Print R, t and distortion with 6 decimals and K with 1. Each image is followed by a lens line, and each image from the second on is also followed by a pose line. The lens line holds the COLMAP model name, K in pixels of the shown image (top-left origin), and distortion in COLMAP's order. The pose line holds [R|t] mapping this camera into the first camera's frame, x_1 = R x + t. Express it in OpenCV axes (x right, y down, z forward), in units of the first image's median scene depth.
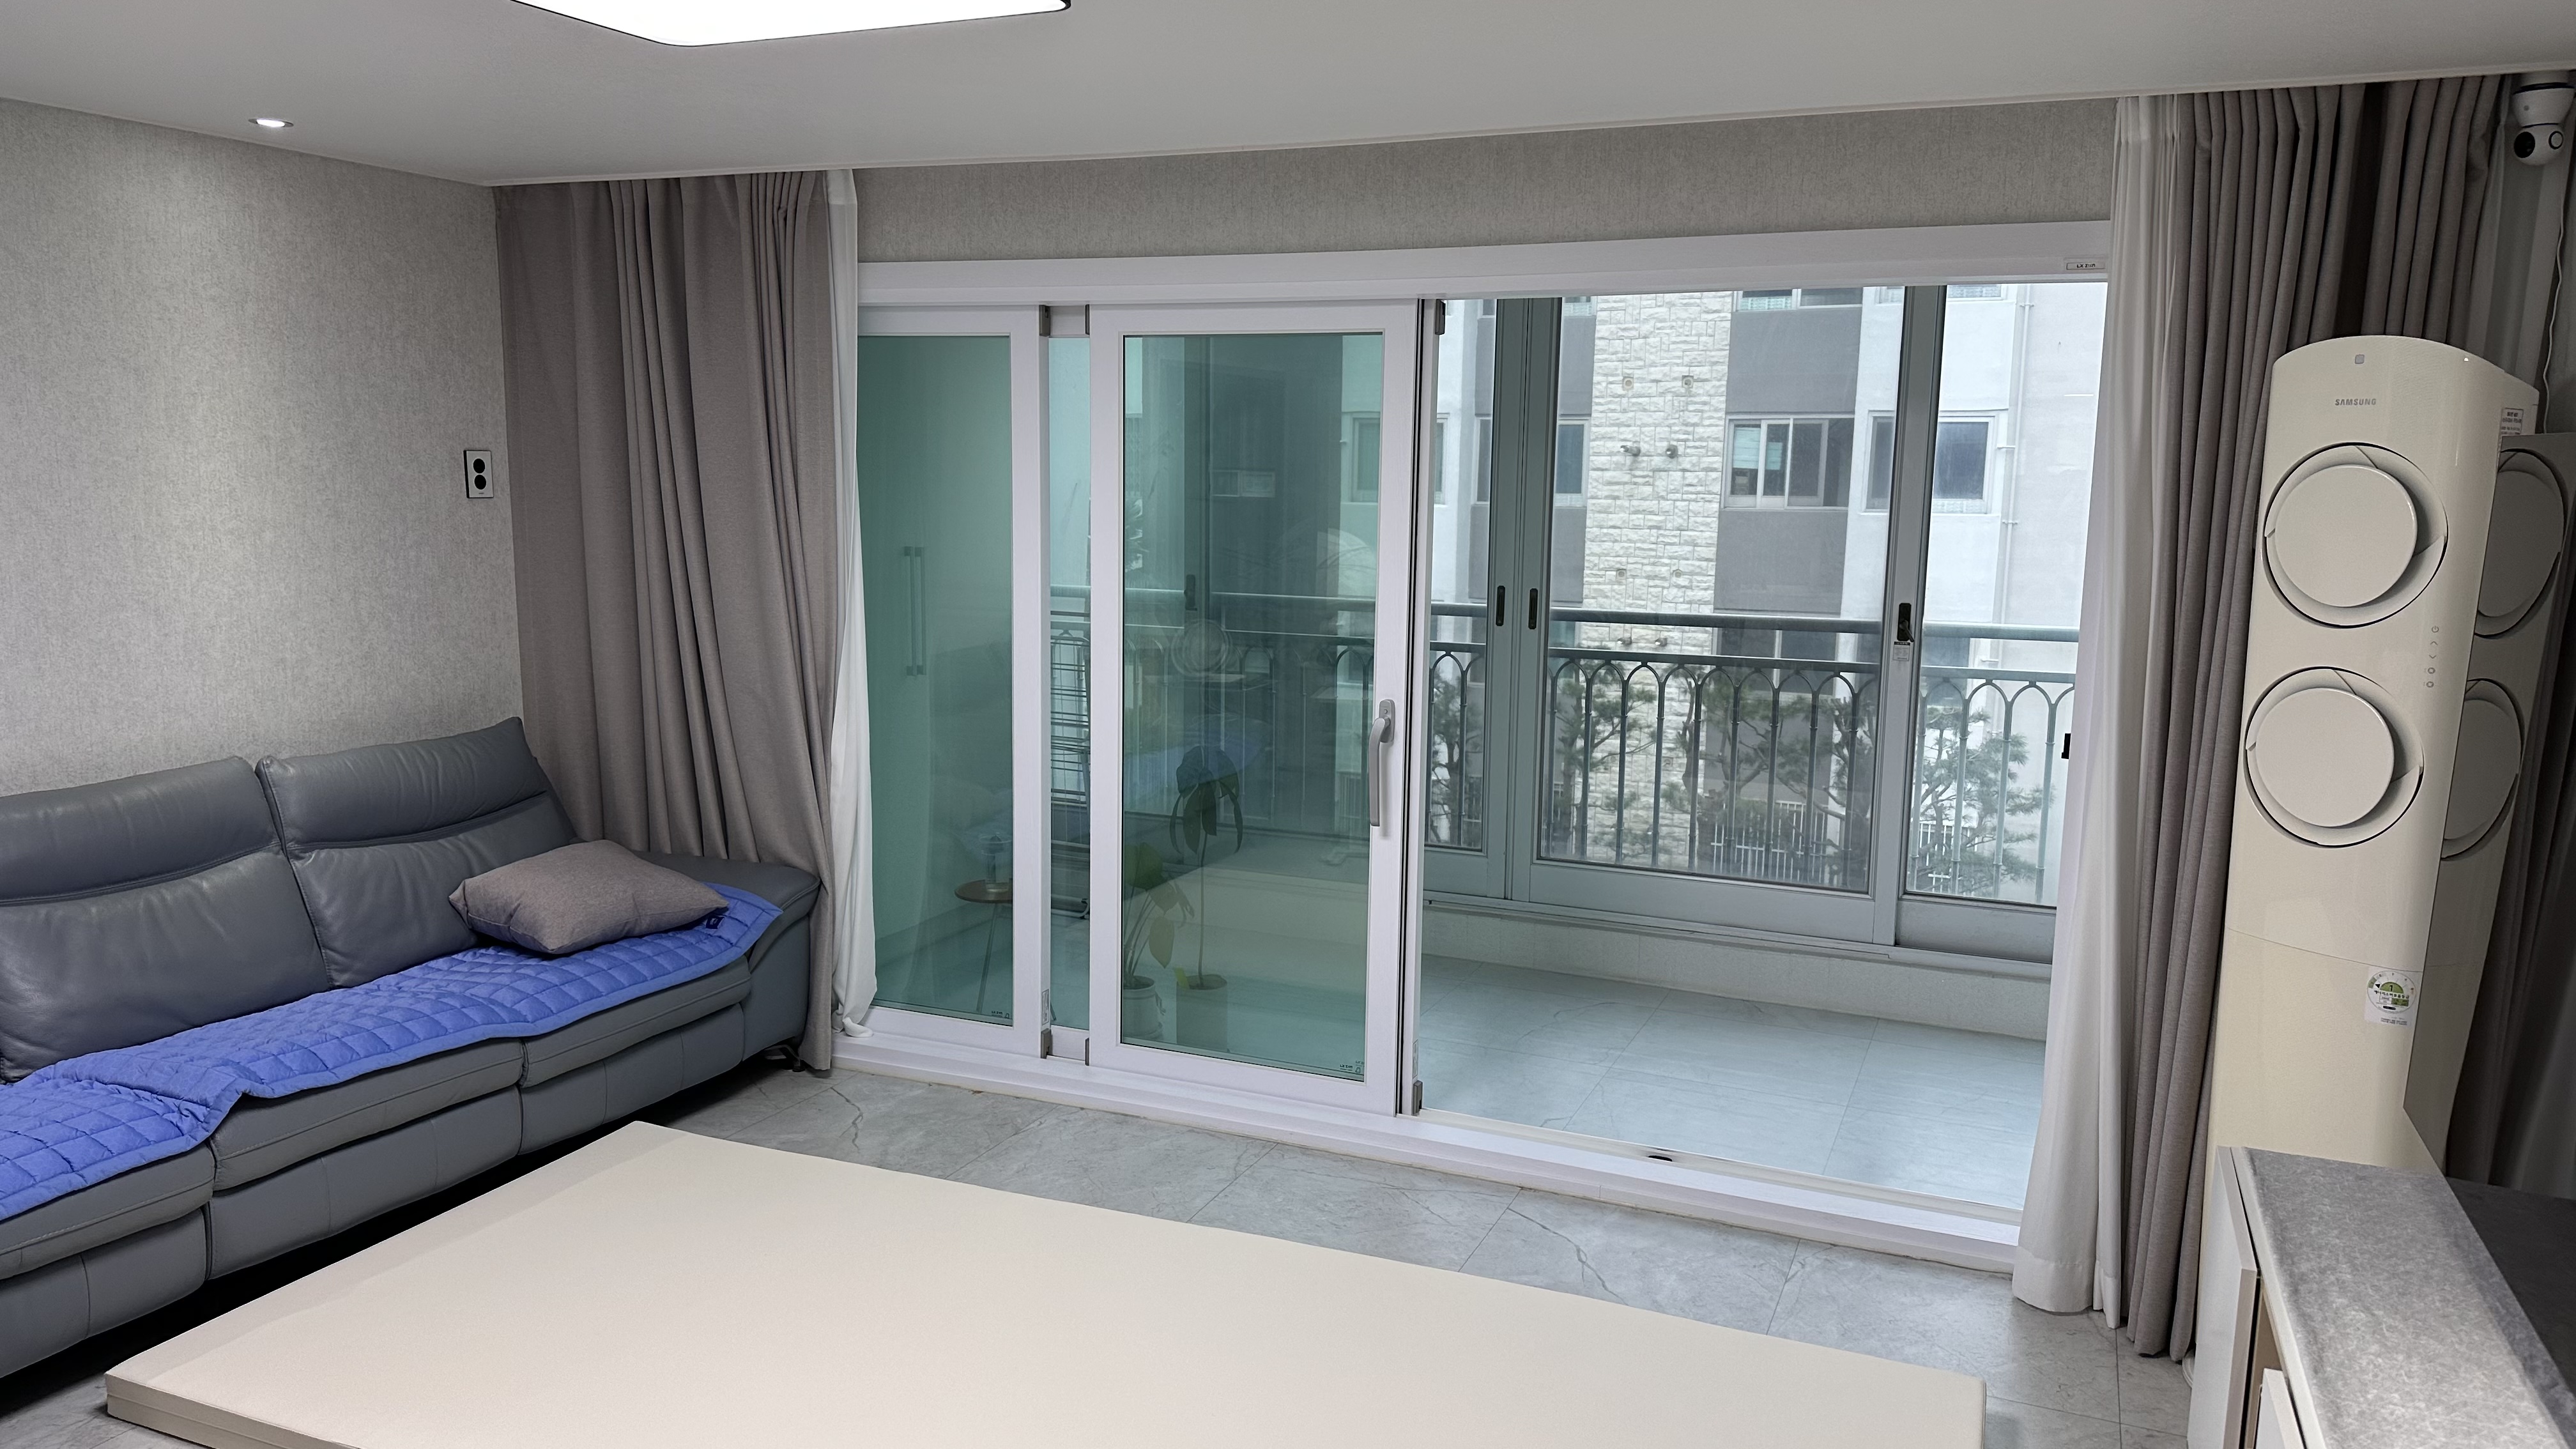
lens RADIAL K [[1777.7, 0, 1291.2], [0, 1777.7, 724.4], [0, 0, 1]] dist [0.010858, -0.014369]
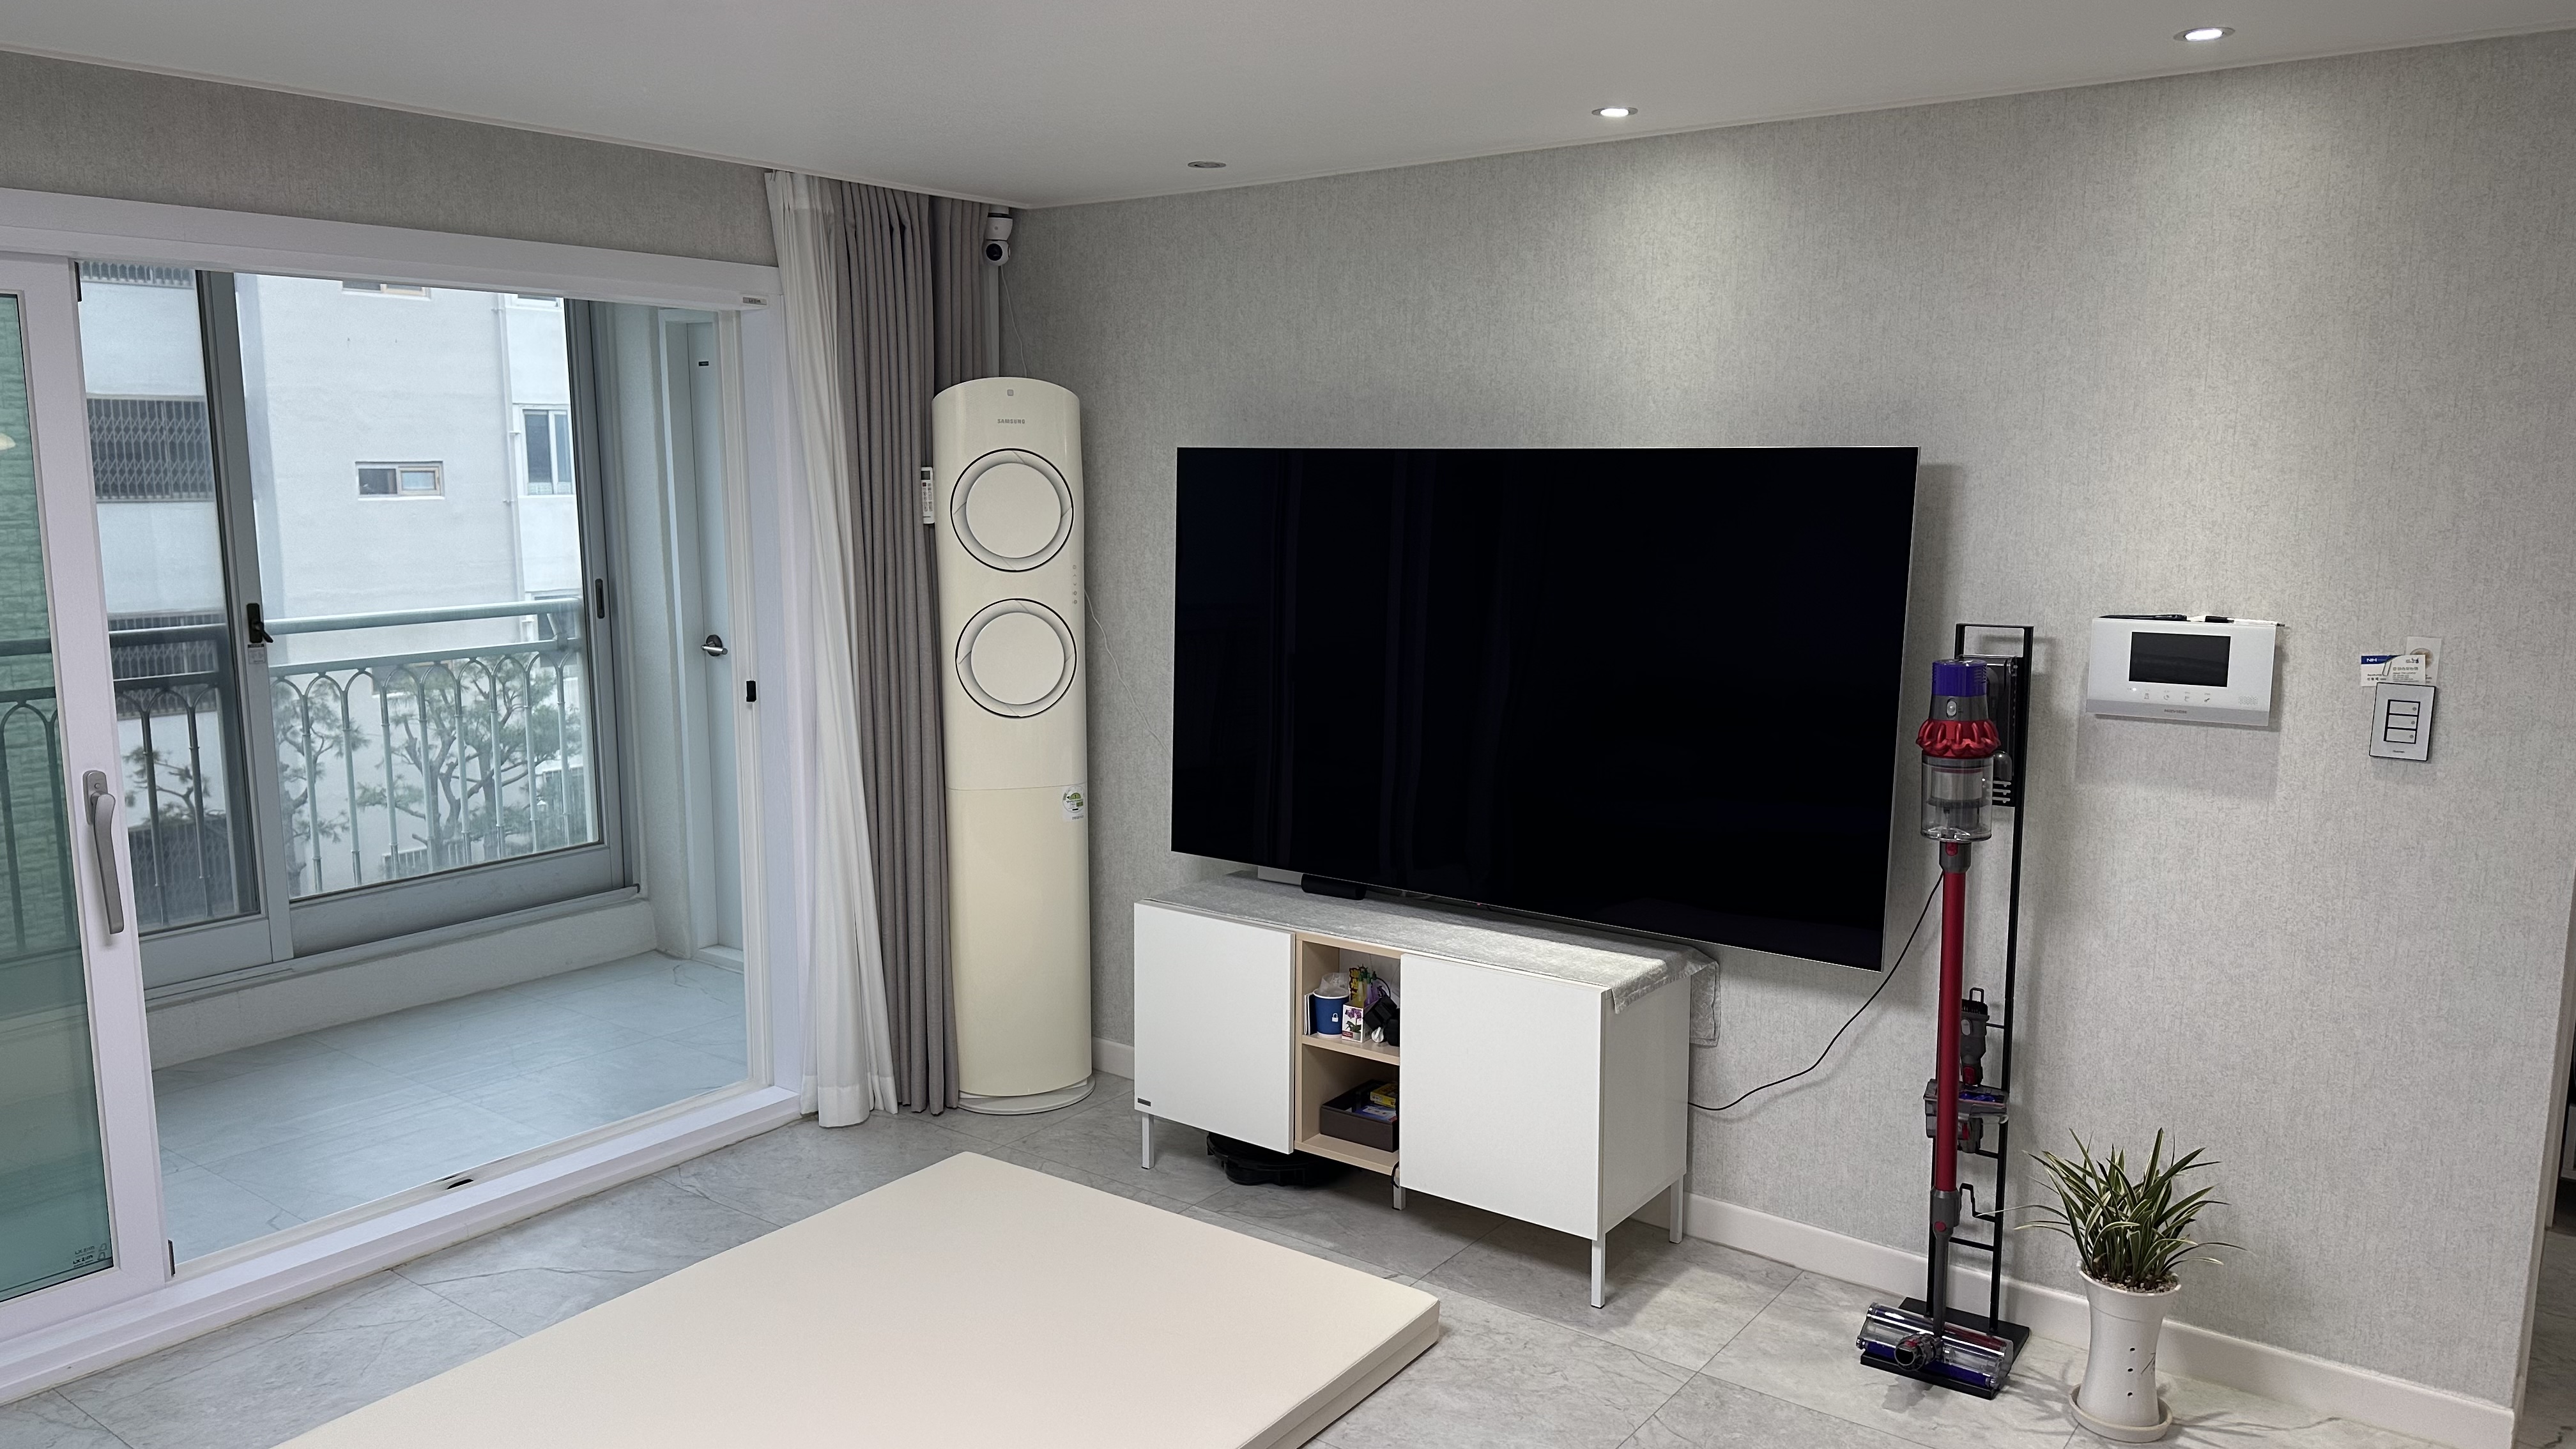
lens RADIAL K [[1777.7, 0, 1288.4], [0, 1777.7, 726.5], [0, 0, 1]] dist [0.010858, -0.014369]
pose [[0.227692, -0.157331, 0.960939, -0.609477], [0.141453, 0.981736, 0.127219, -0.061807], [-0.963404, 0.106961, 0.245789, 0.318186]]
